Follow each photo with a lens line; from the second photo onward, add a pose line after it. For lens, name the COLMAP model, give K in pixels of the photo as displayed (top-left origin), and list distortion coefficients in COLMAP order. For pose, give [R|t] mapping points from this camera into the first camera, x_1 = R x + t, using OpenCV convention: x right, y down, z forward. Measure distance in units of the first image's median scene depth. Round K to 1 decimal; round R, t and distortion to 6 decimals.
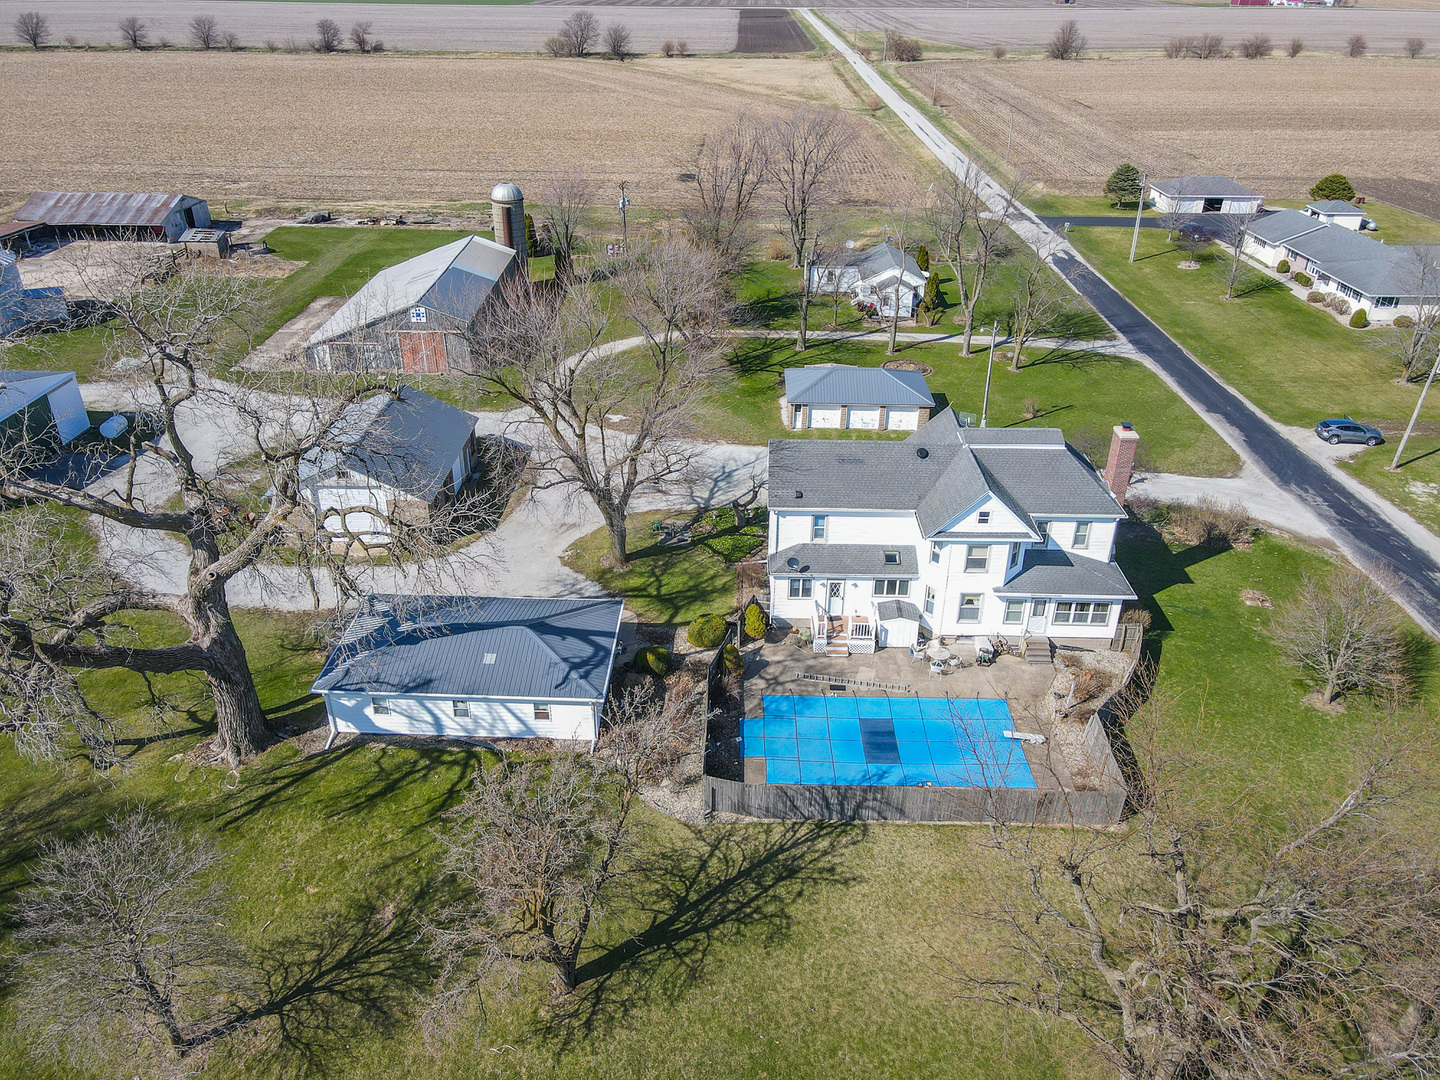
lens RADIAL K [[1045.4, 0, 719.4], [0, 1045.4, 538.9], [0, 0, 1]] dist [0.036362, -0.020780]
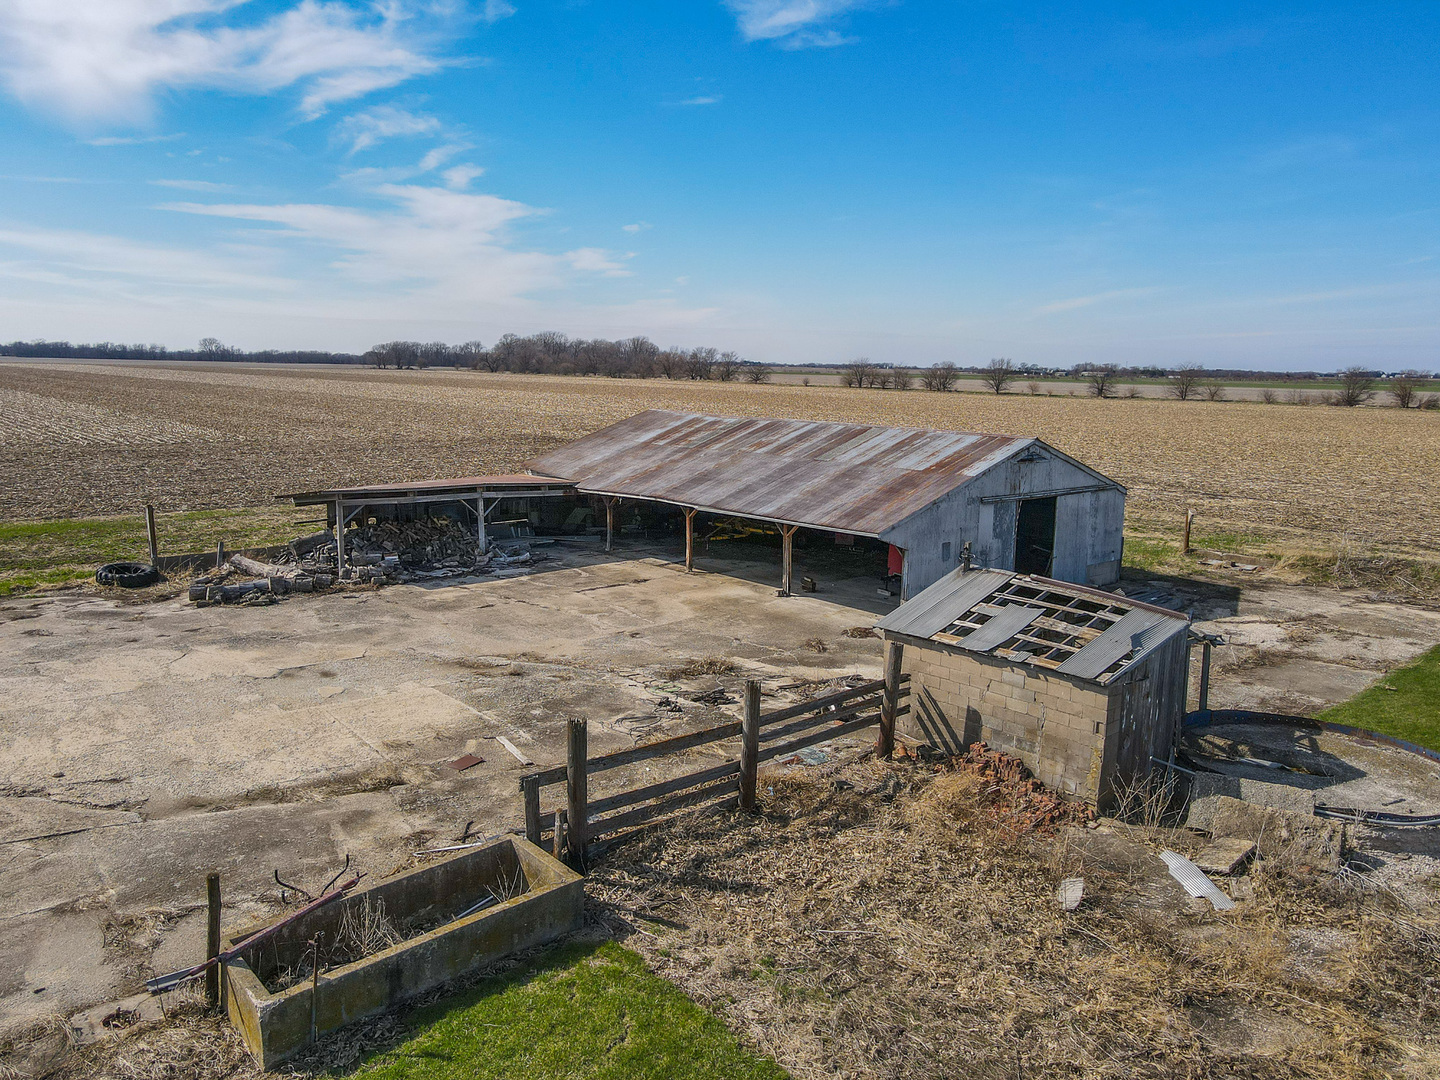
lens RADIAL K [[1045.4, 0, 715.1], [0, 1045.4, 532.0], [0, 0, 1]] dist [0.036362, -0.020780]
pose [[0.680554, 0.122878, -0.722321, -0.398617], [-0.370233, 0.908393, -0.194294, -0.243679], [0.632277, 0.399654, 0.663704, 0.834407]]
